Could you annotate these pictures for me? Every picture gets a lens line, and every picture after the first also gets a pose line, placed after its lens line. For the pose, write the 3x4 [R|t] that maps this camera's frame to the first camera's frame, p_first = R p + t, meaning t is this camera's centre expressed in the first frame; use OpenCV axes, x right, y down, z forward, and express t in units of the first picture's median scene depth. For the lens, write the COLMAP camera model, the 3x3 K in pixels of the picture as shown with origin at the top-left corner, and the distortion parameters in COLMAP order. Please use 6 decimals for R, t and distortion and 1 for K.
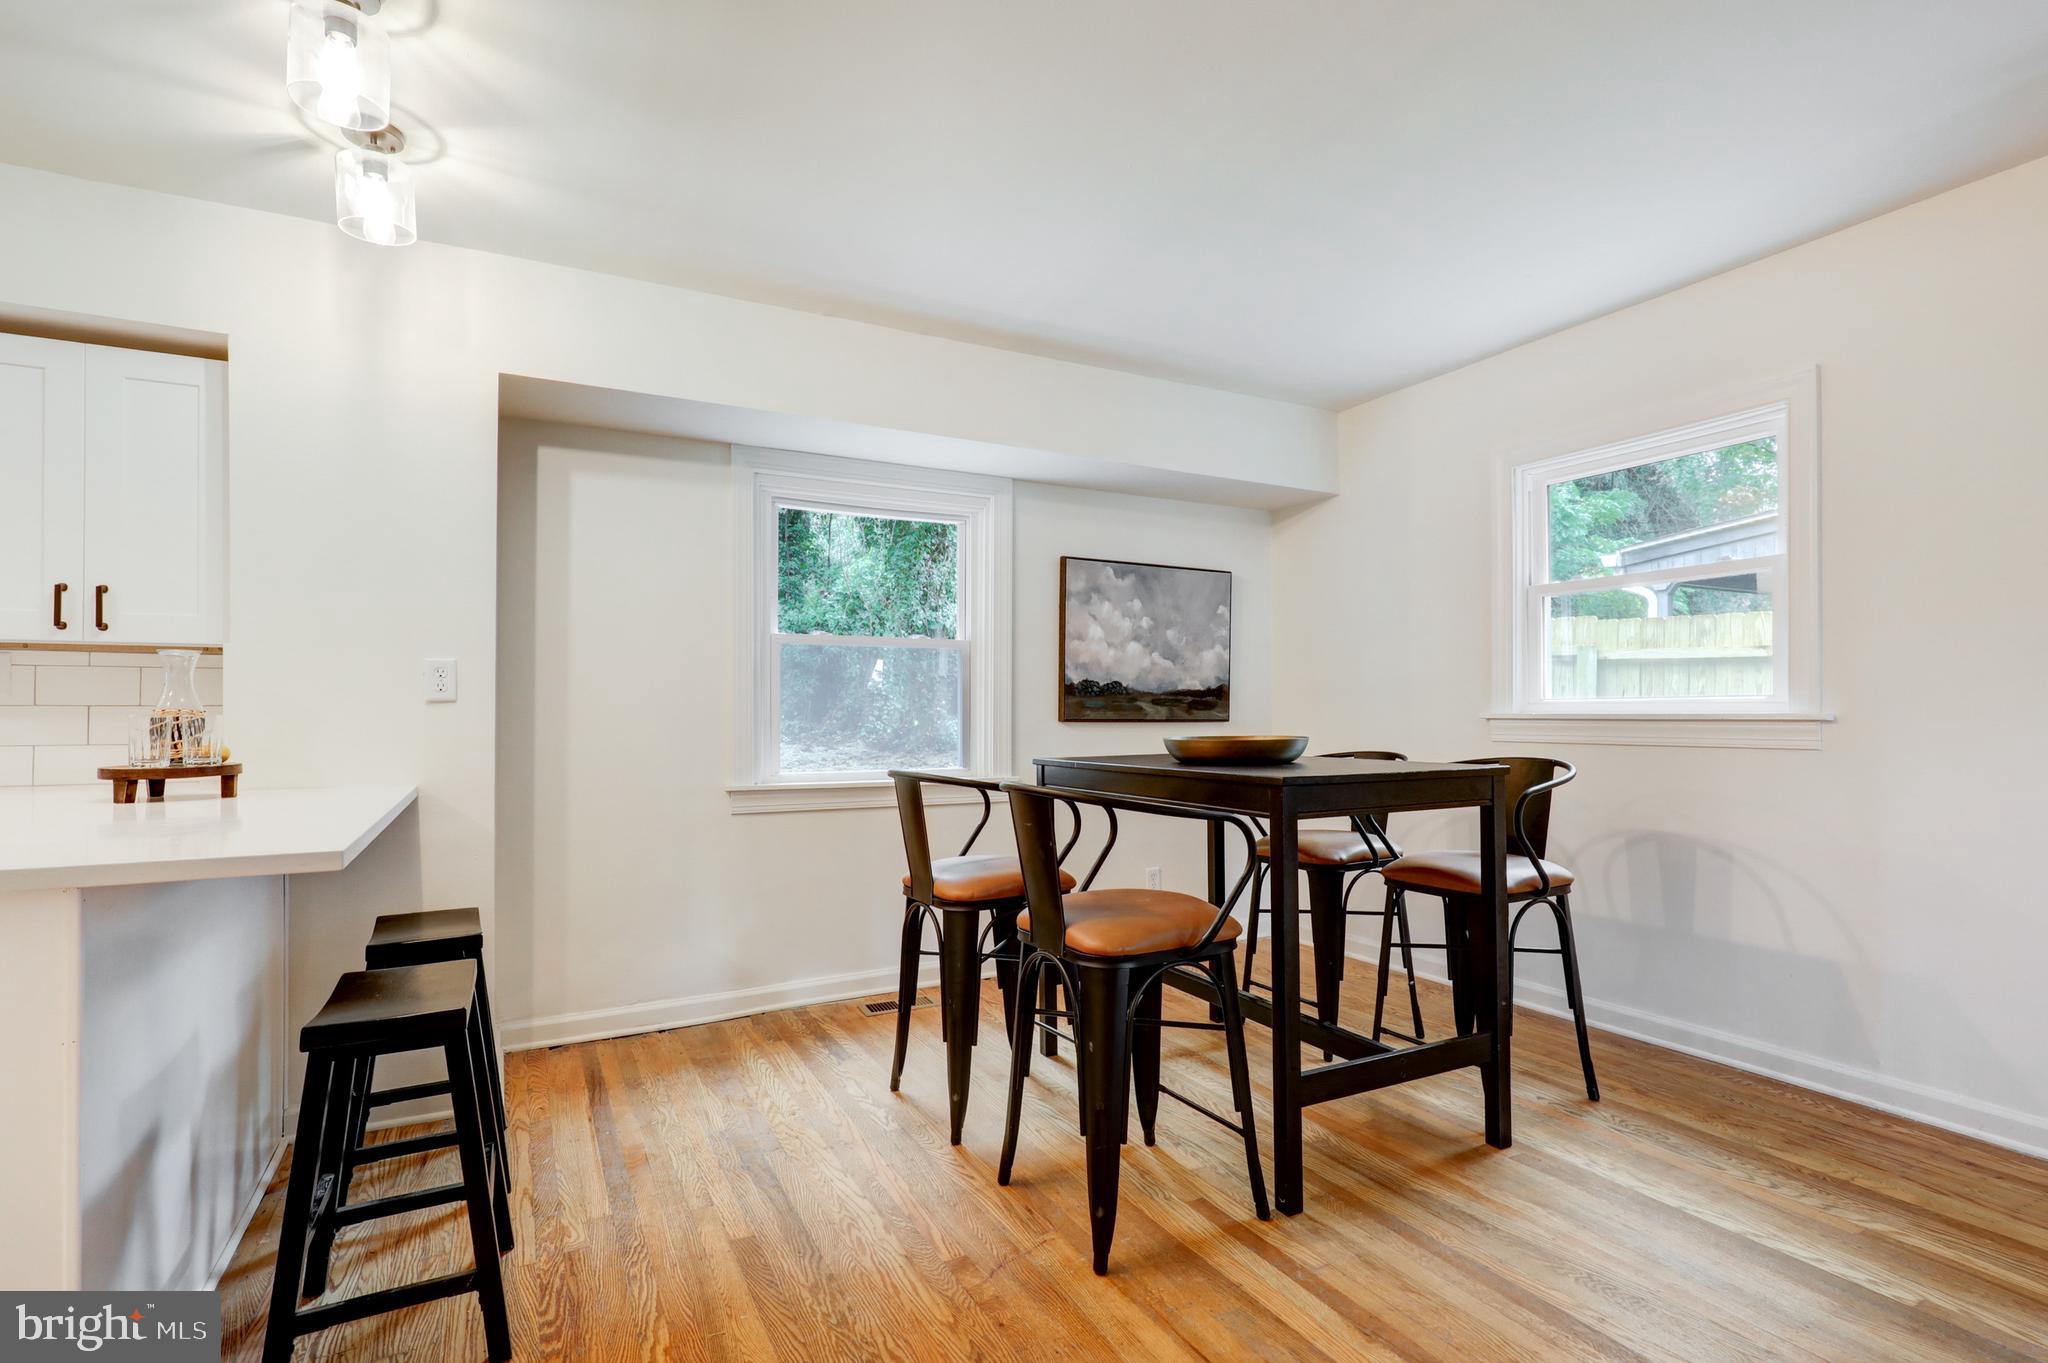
lens RADIAL K [[966.7, 0, 1025.5], [0, 966.7, 705.2], [0, 0, 1]] dist [-0.001809, 0.000287]
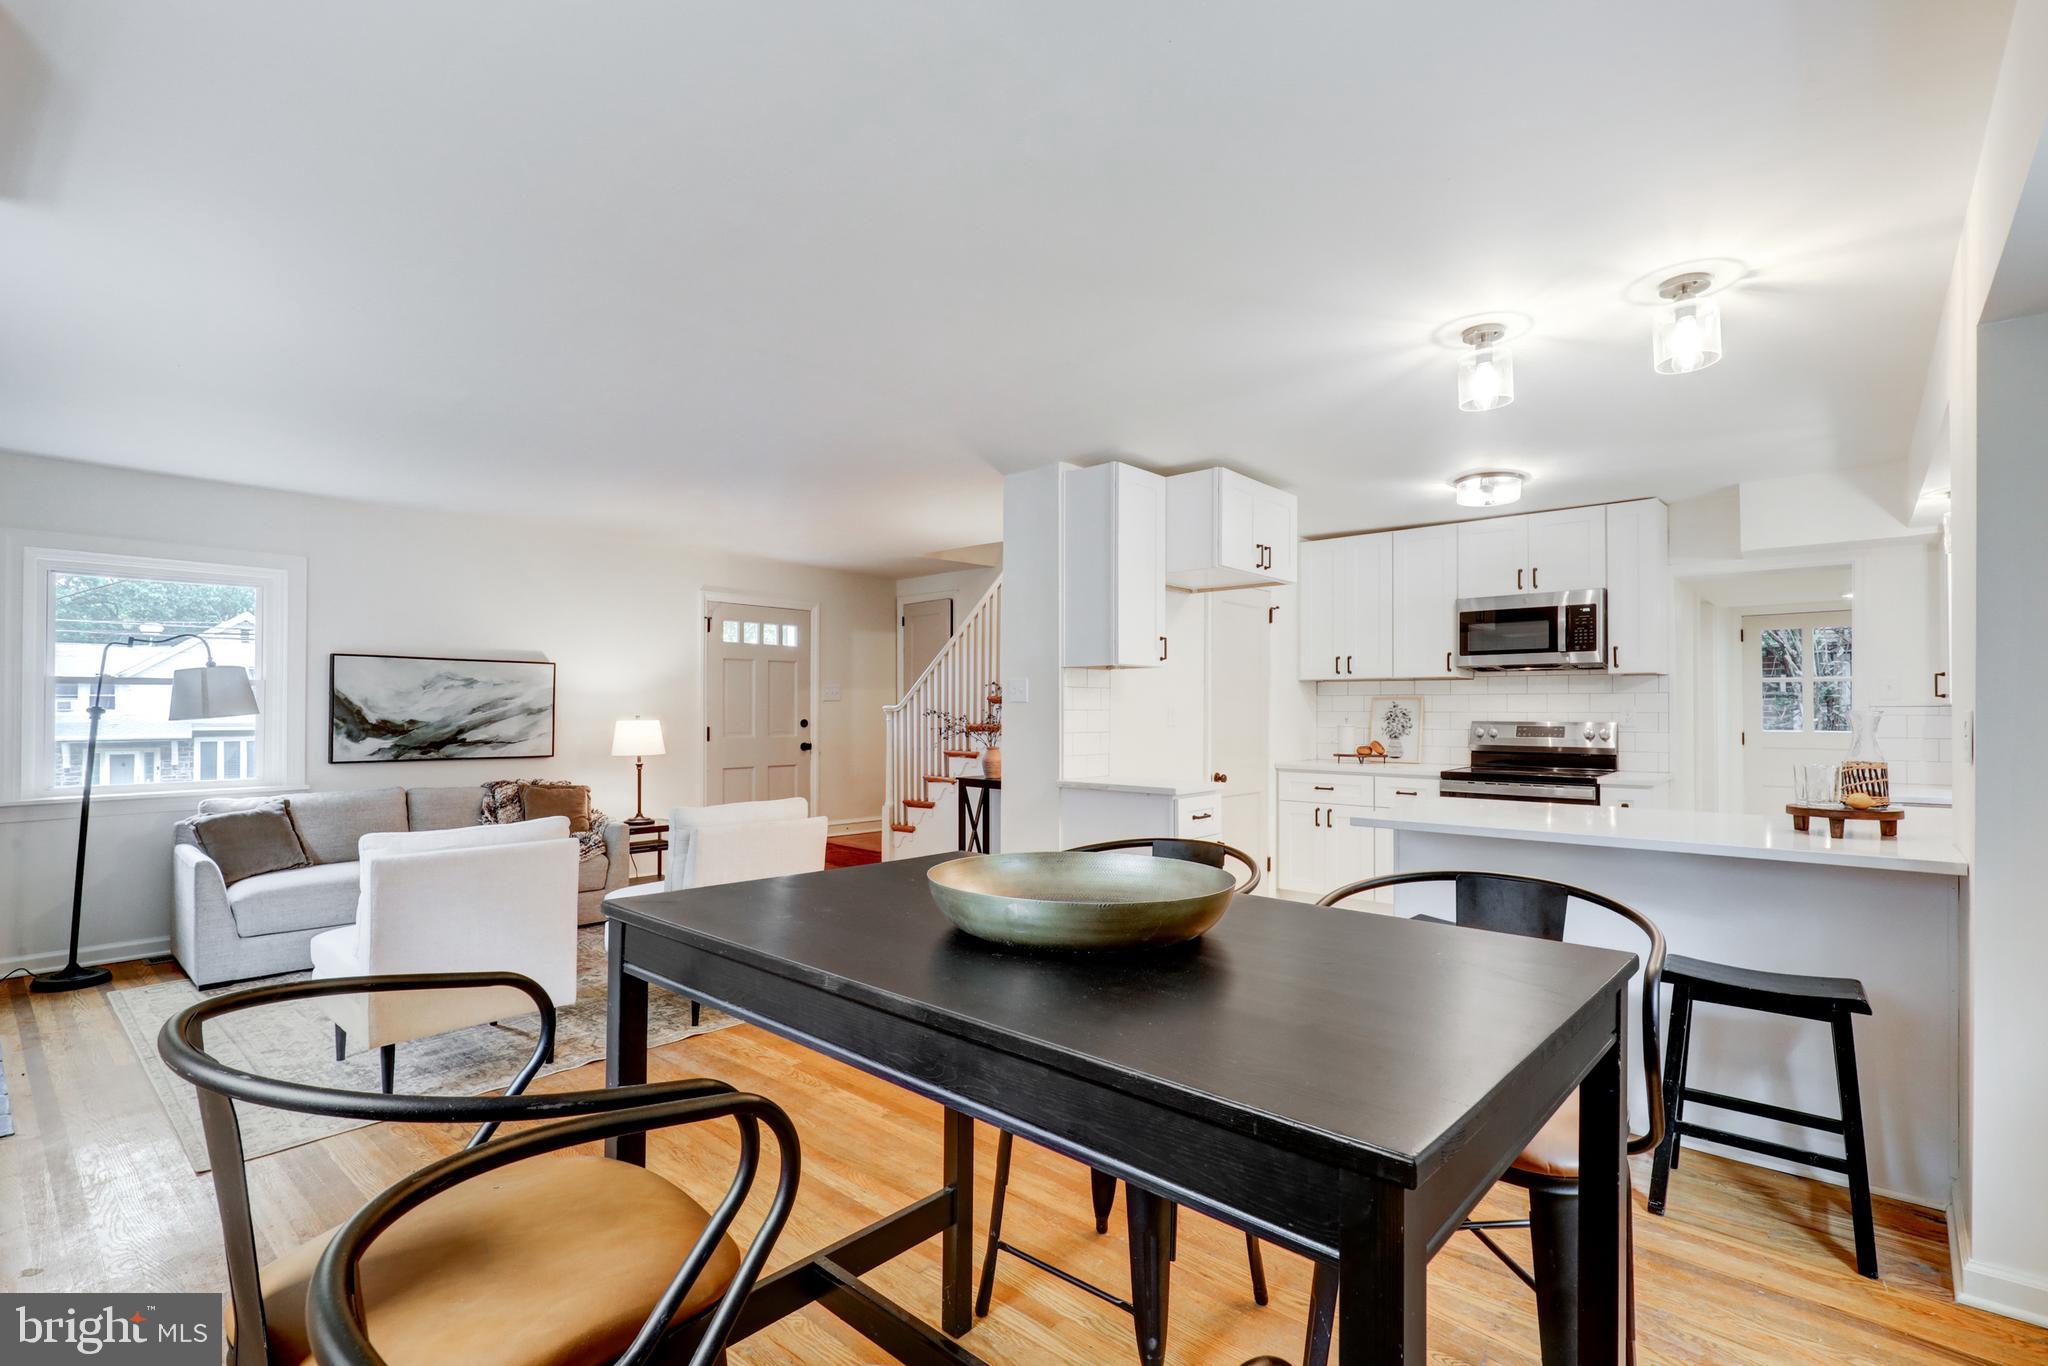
lens RADIAL K [[931.5, 0, 1026.6], [0, 931.5, 698.5], [0, 0, 1]] dist [-0.001761, -0.000181]
pose [[-0.934942, -0.003329, -0.354784, 0.265853], [0.002863, 0.999853, -0.016927, -0.033180], [0.354788, -0.016842, -0.934795, 0.942405]]
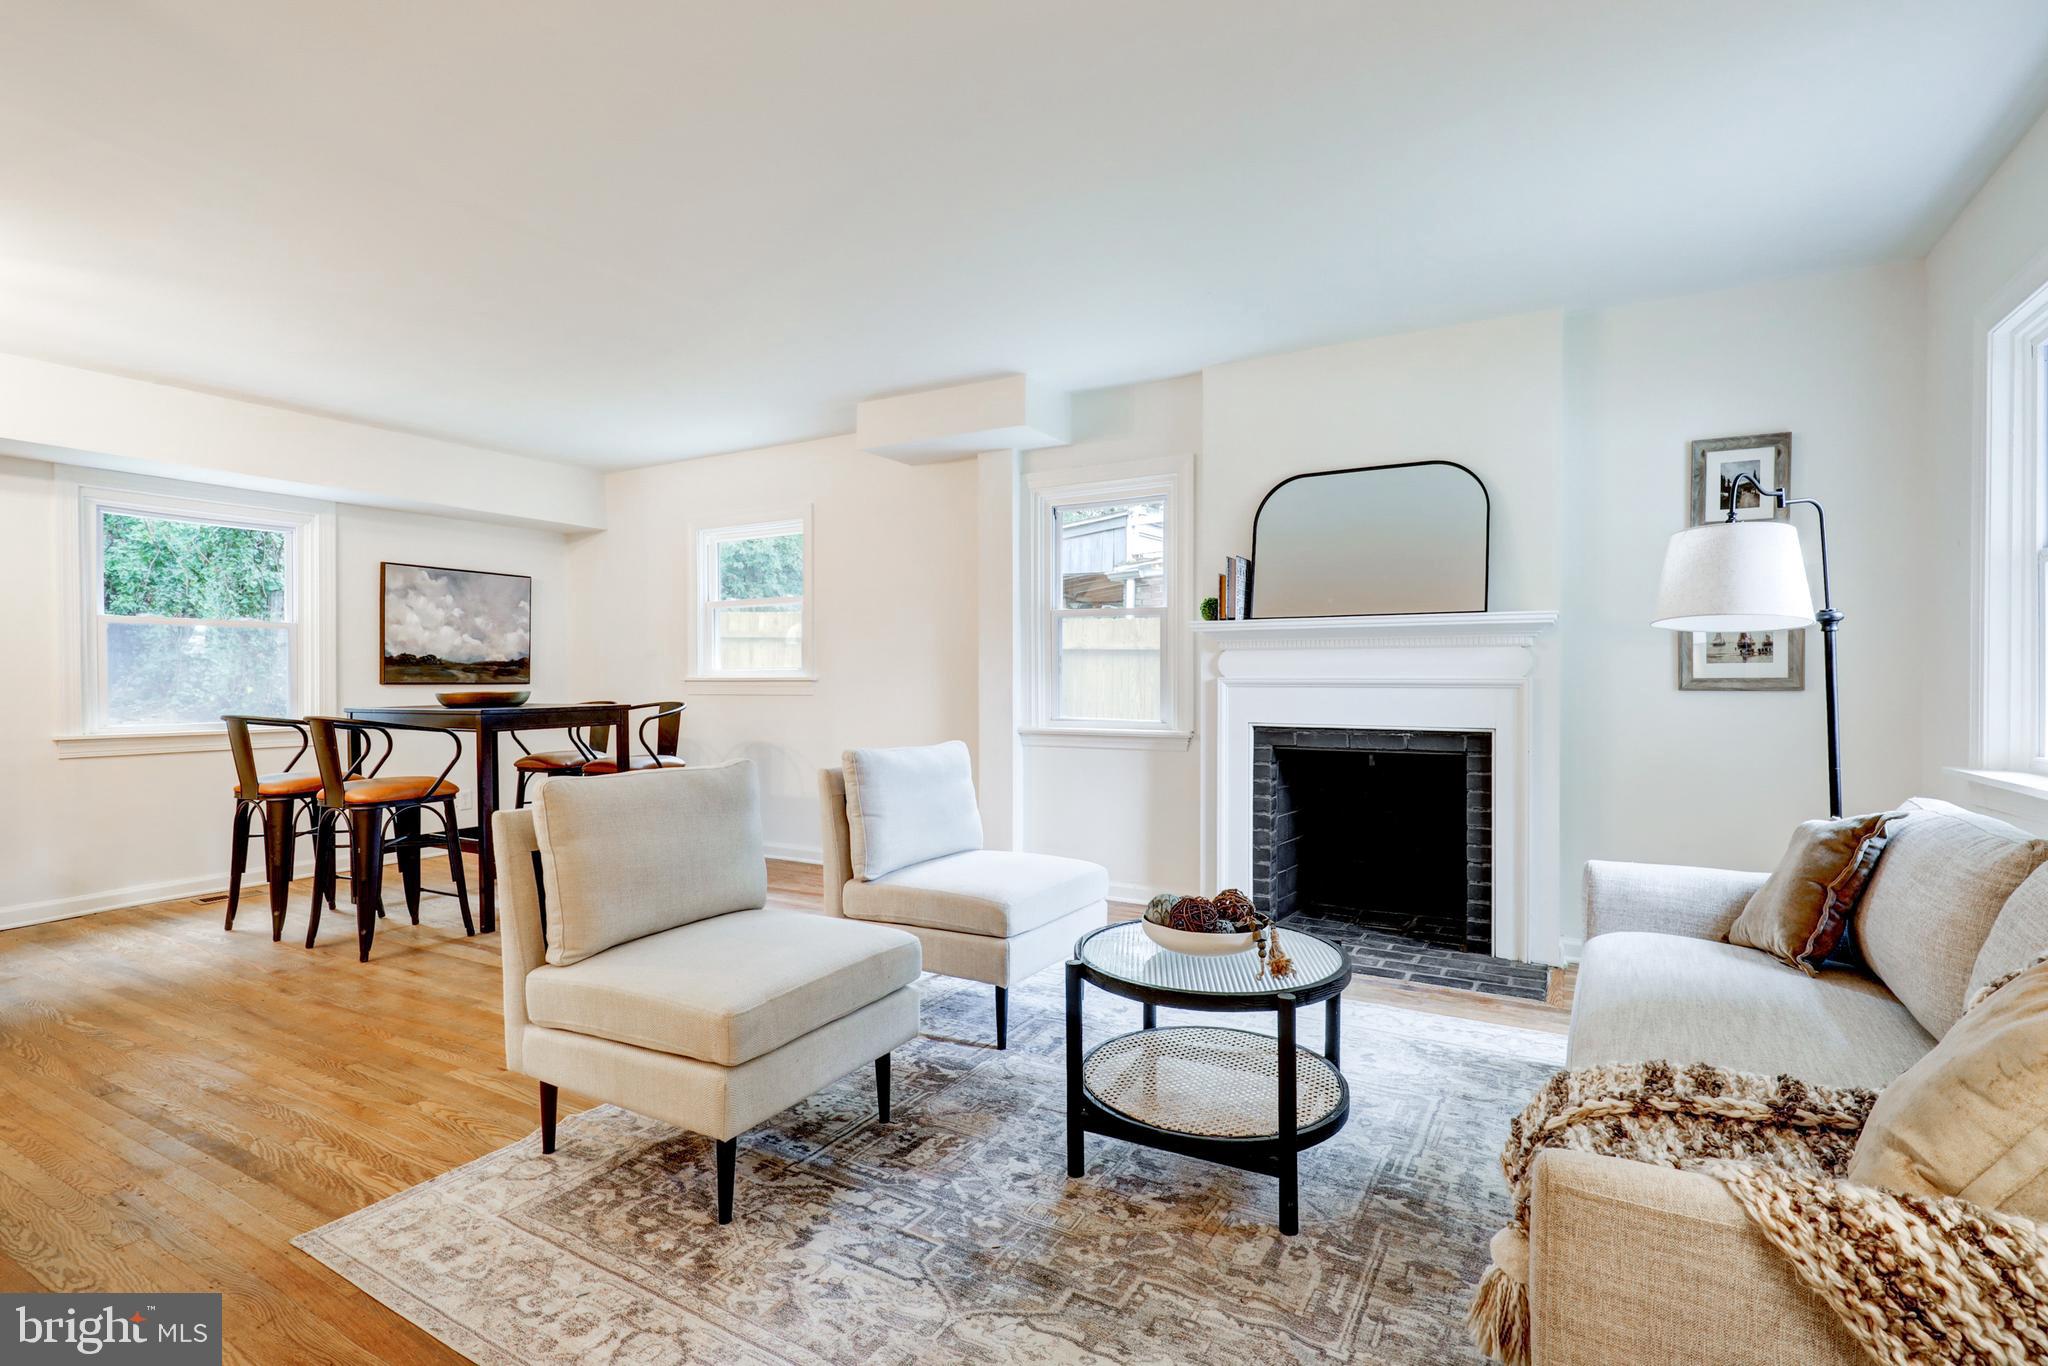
lens RADIAL K [[970.7, 0, 1004.7], [0, 970.7, 688.9], [0, 0, 1]] dist [0.007826, 0.000277]
pose [[0.855858, -0.006957, 0.517165, 0.078714], [-0.002389, 0.999846, 0.017404, -0.002456], [-0.517206, -0.016131, 0.855709, -0.623714]]
